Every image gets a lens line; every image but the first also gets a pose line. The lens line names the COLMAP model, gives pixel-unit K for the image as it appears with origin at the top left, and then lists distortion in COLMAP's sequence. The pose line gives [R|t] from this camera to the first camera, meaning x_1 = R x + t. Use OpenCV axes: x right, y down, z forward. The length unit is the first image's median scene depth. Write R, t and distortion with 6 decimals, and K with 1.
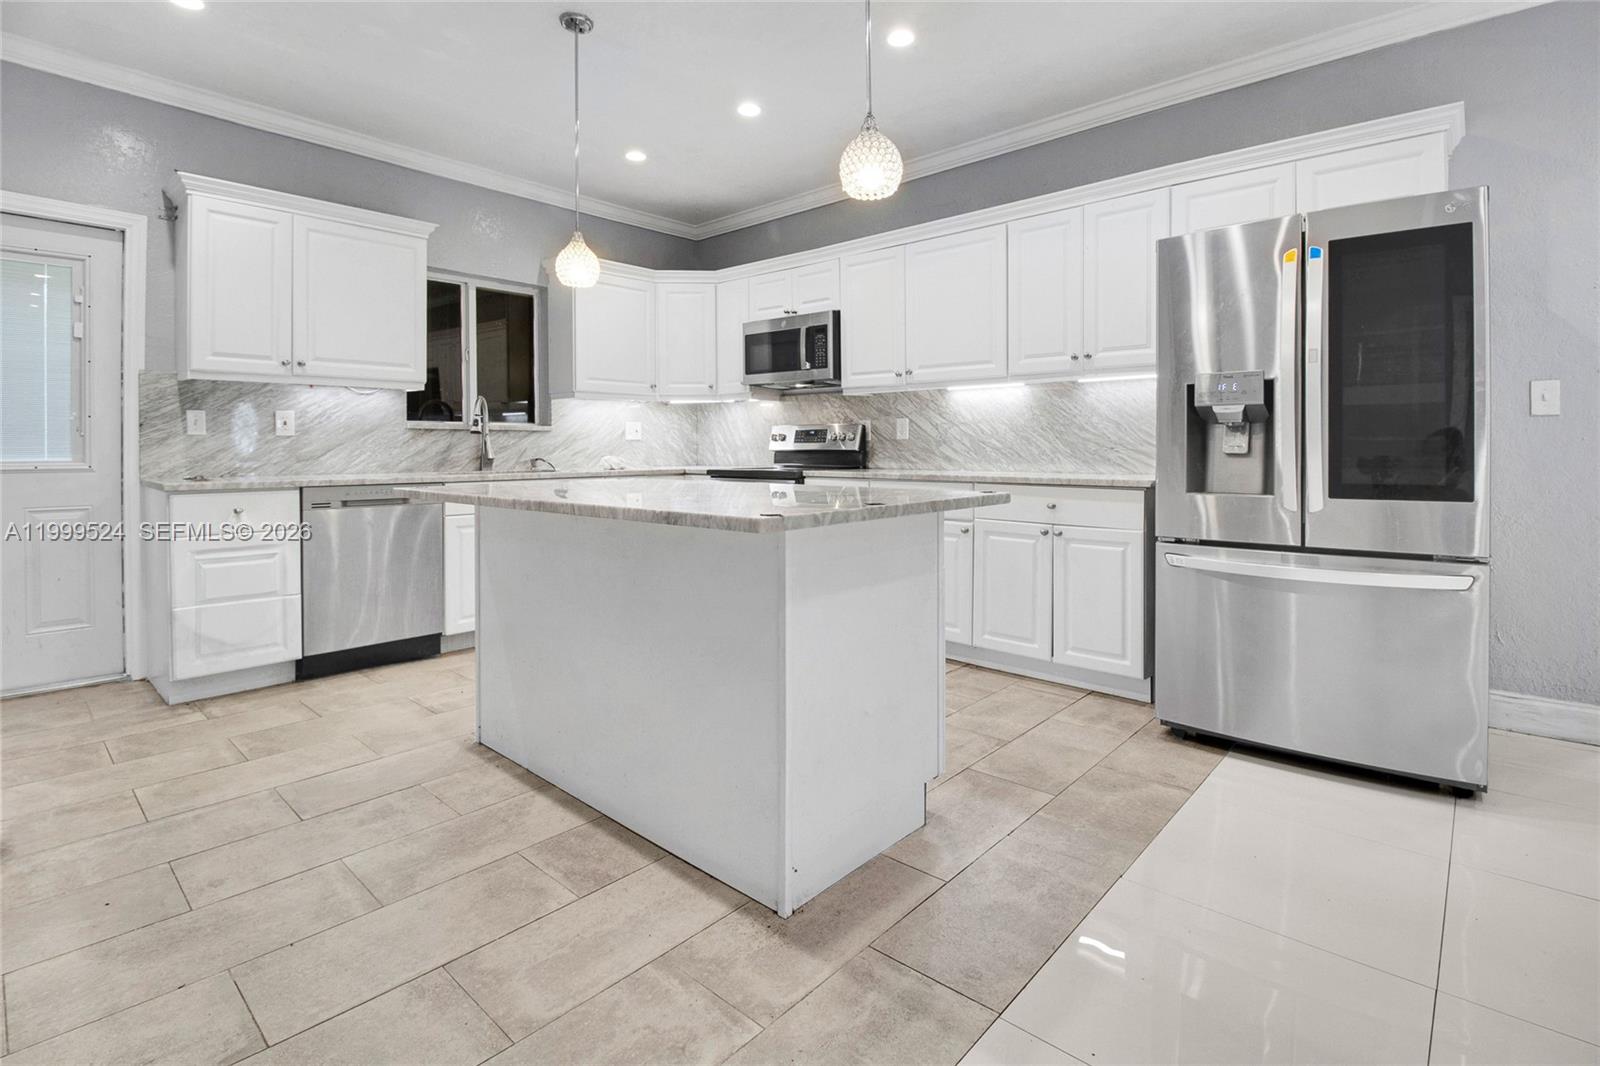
lens RADIAL K [[761.8, 0, 818.3], [0, 761.8, 453.8], [0, 0, 1]] dist [0.001228, -0.011507]
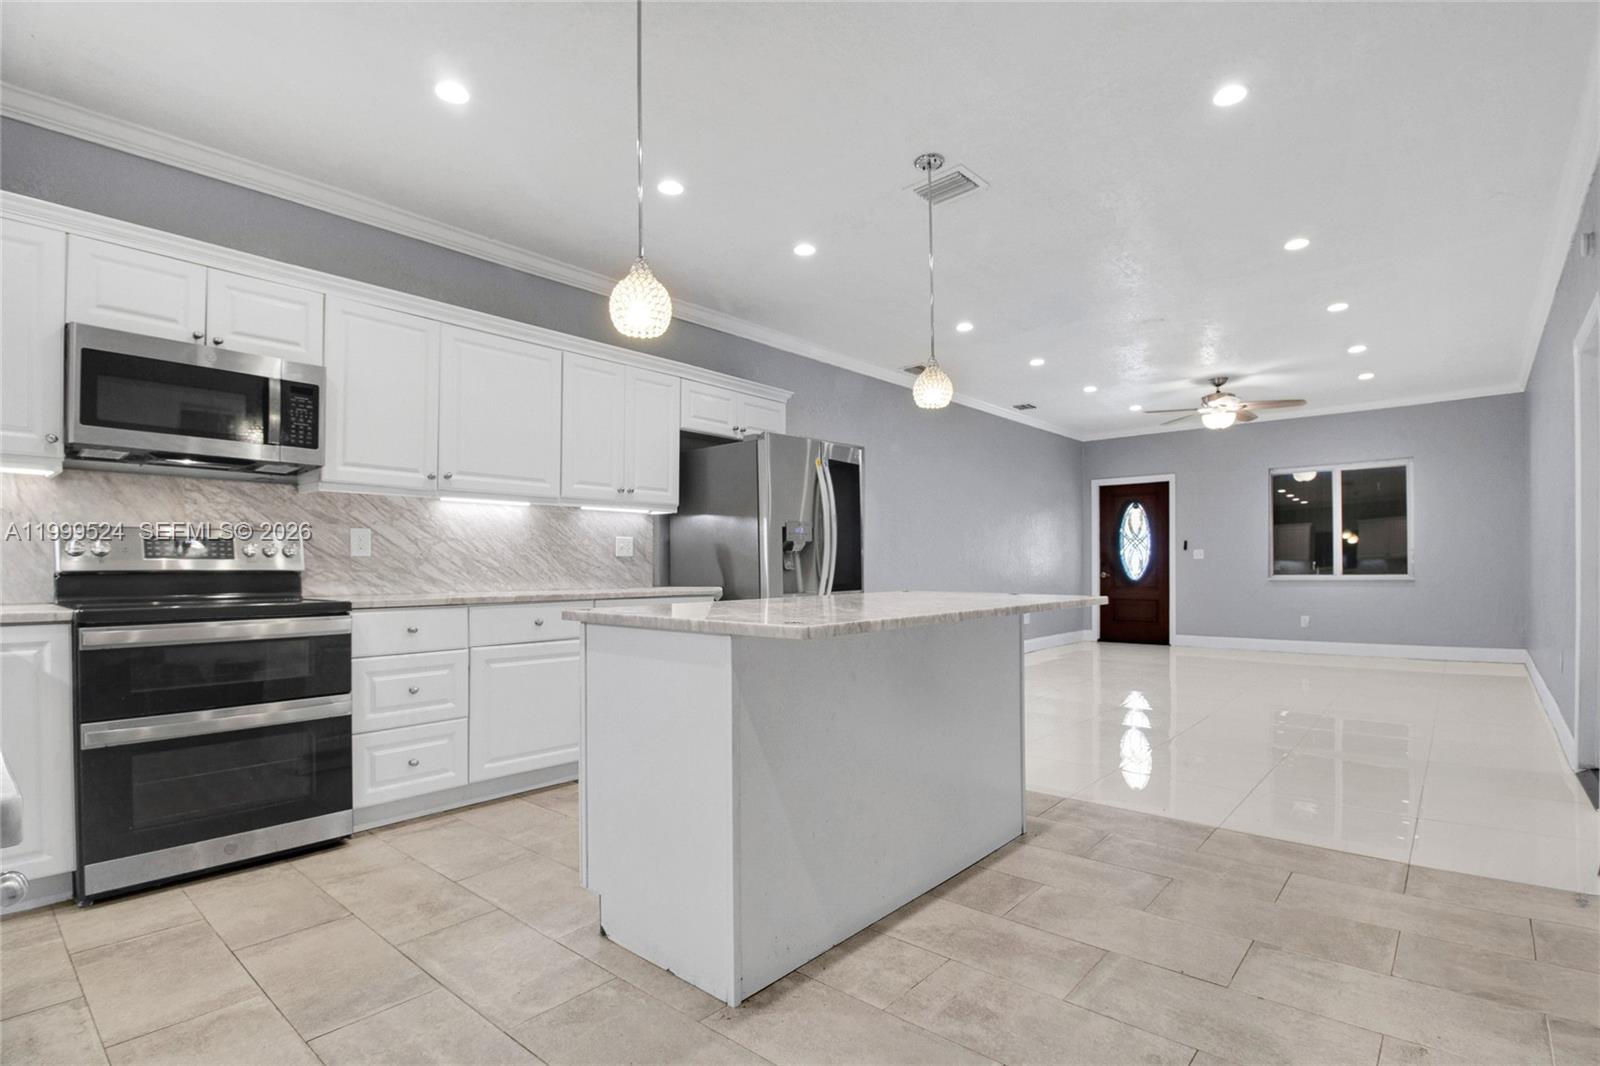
lens RADIAL K [[762.1, 0, 830.9], [0, 762.1, 564.5], [0, 0, 1]] dist [-0.002335, -0.014202]
pose [[-0.031212, 0.004922, 0.999501, -0.738464], [0.011493, 0.999924, -0.004565, -0.001835], [-0.999447, 0.011344, -0.031266, 0.618661]]
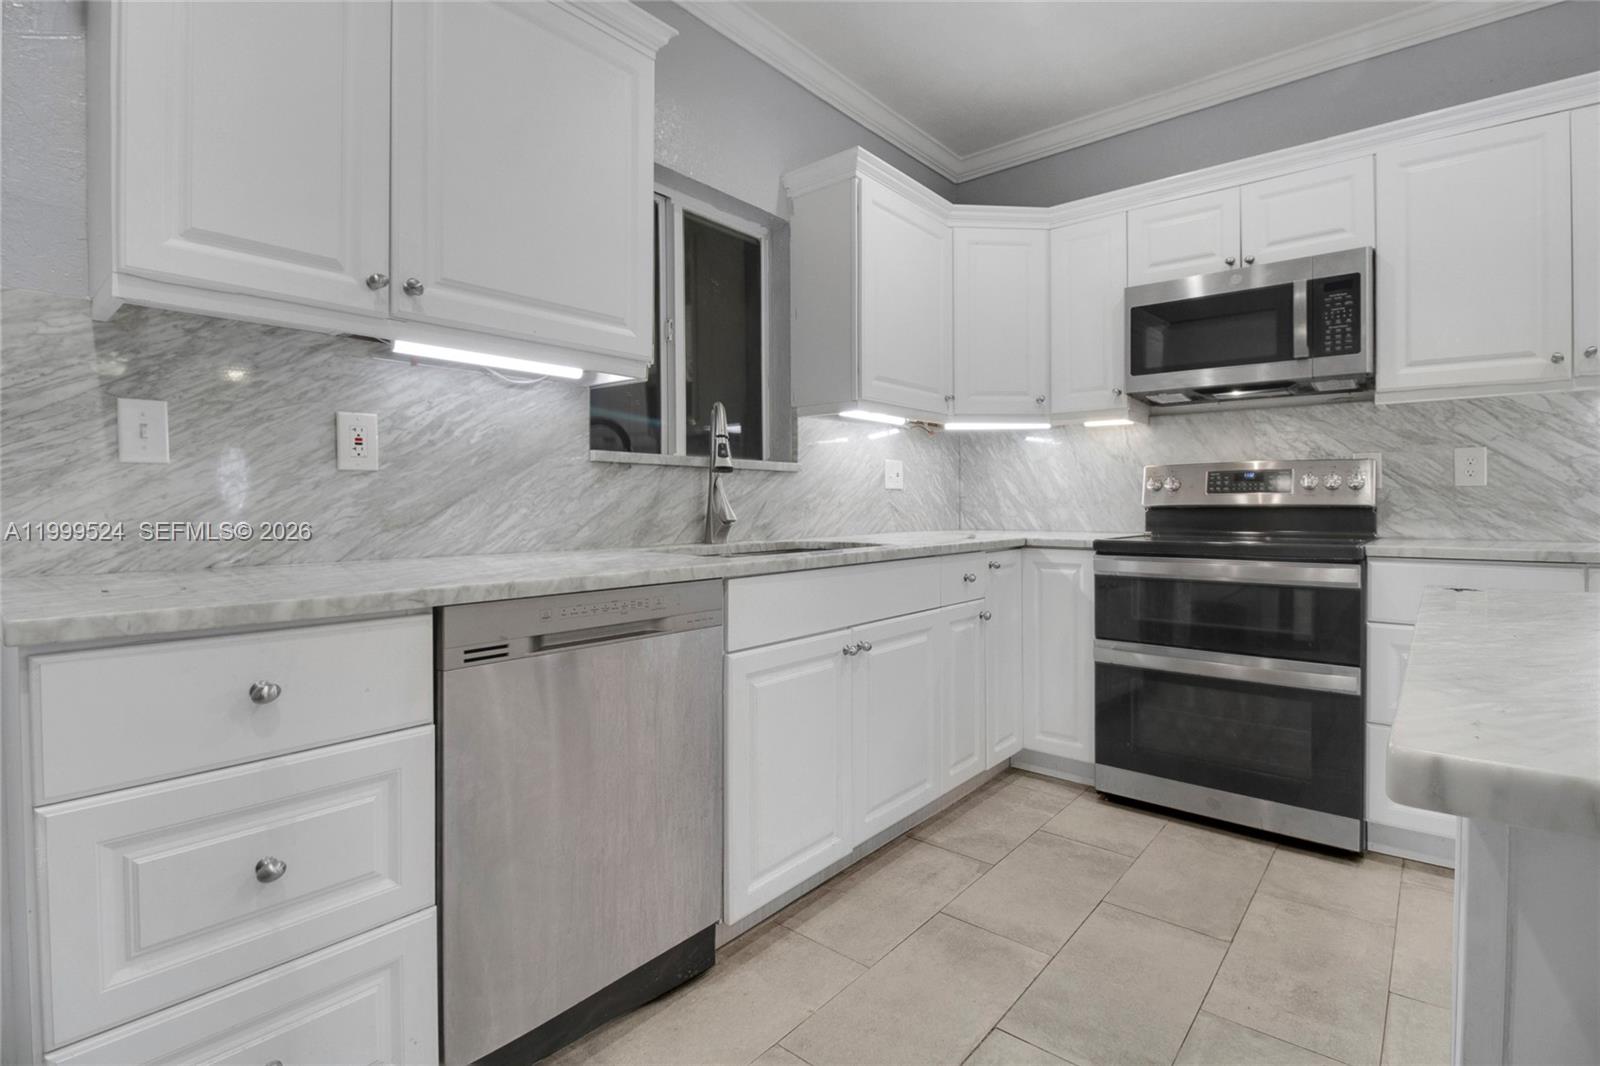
lens RADIAL K [[743.0, 0, 818.1], [0, 743.0, 504.8], [0, 0, 1]] dist [0.001652, -0.014507]
pose [[0.999735, 0.000546, 0.023024, -0.418032], [-0.000331, 0.999956, -0.009330, -0.000099], [-0.023028, 0.009320, 0.999691, 0.531695]]
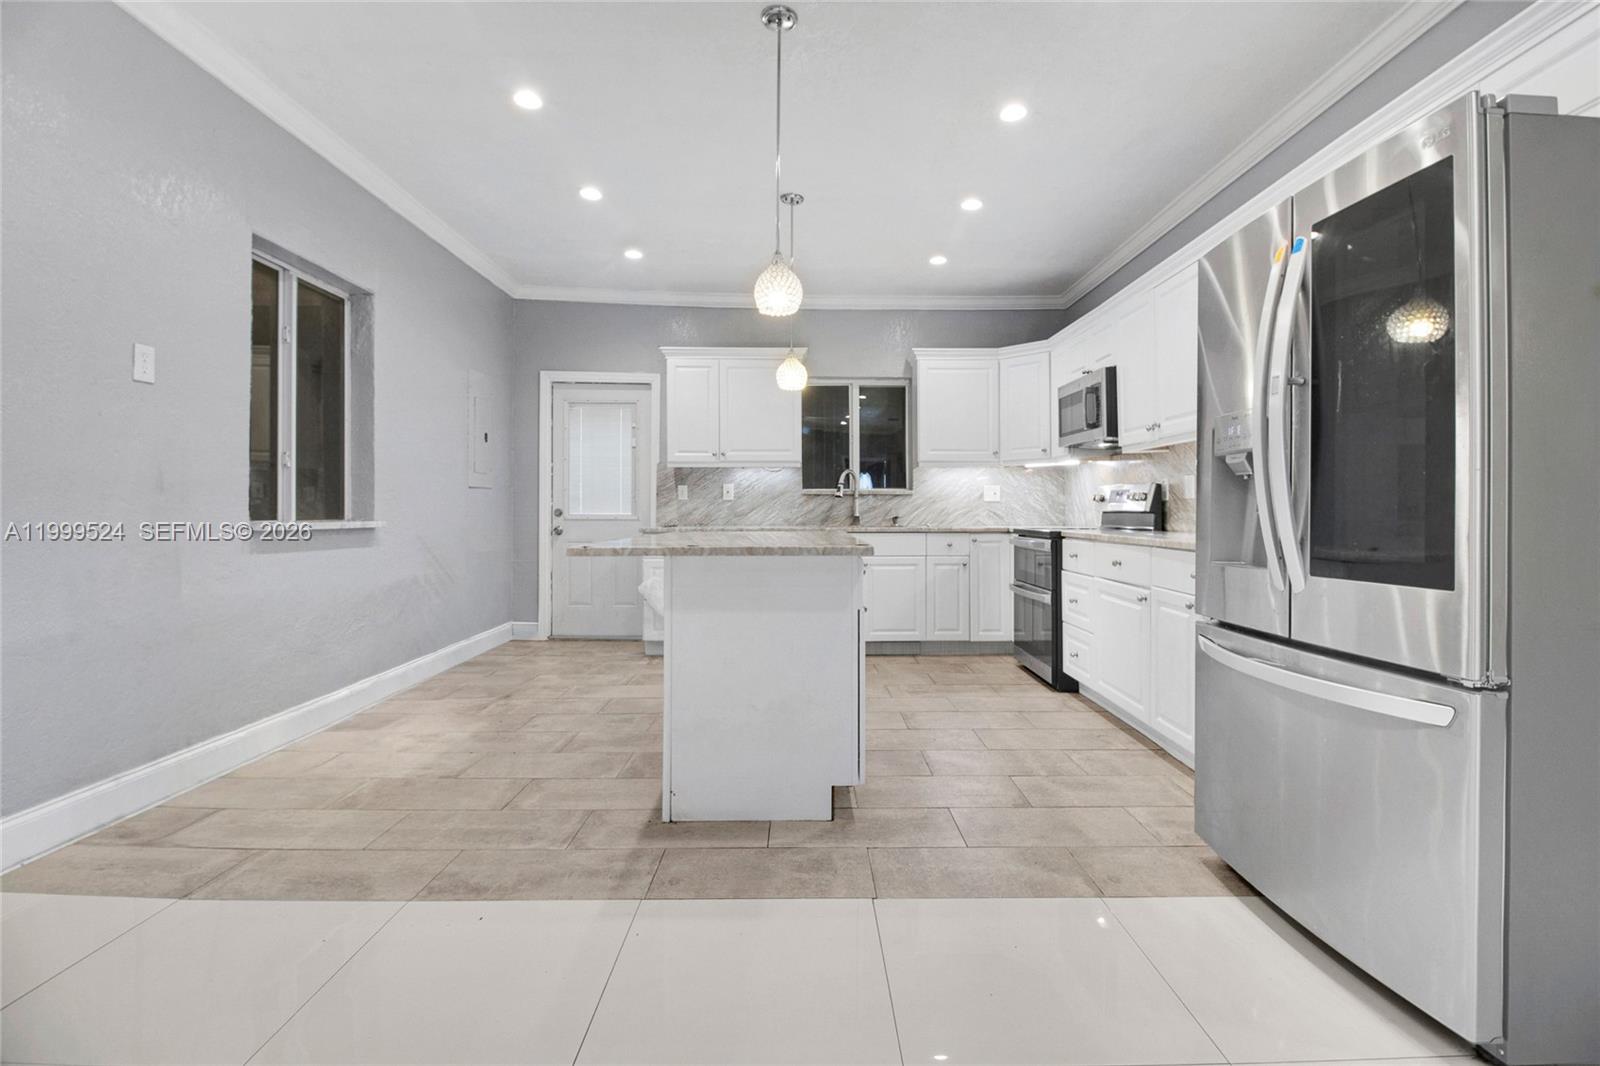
lens RADIAL K [[743.0, 0, 818.1], [0, 743.0, 504.8], [0, 0, 1]] dist [0.001652, -0.014507]
pose [[0.677423, -0.002667, -0.735588, 0.510224], [-0.007669, 0.999913, -0.010688, 0.000853], [0.735553, 0.012882, 0.677344, 0.094928]]
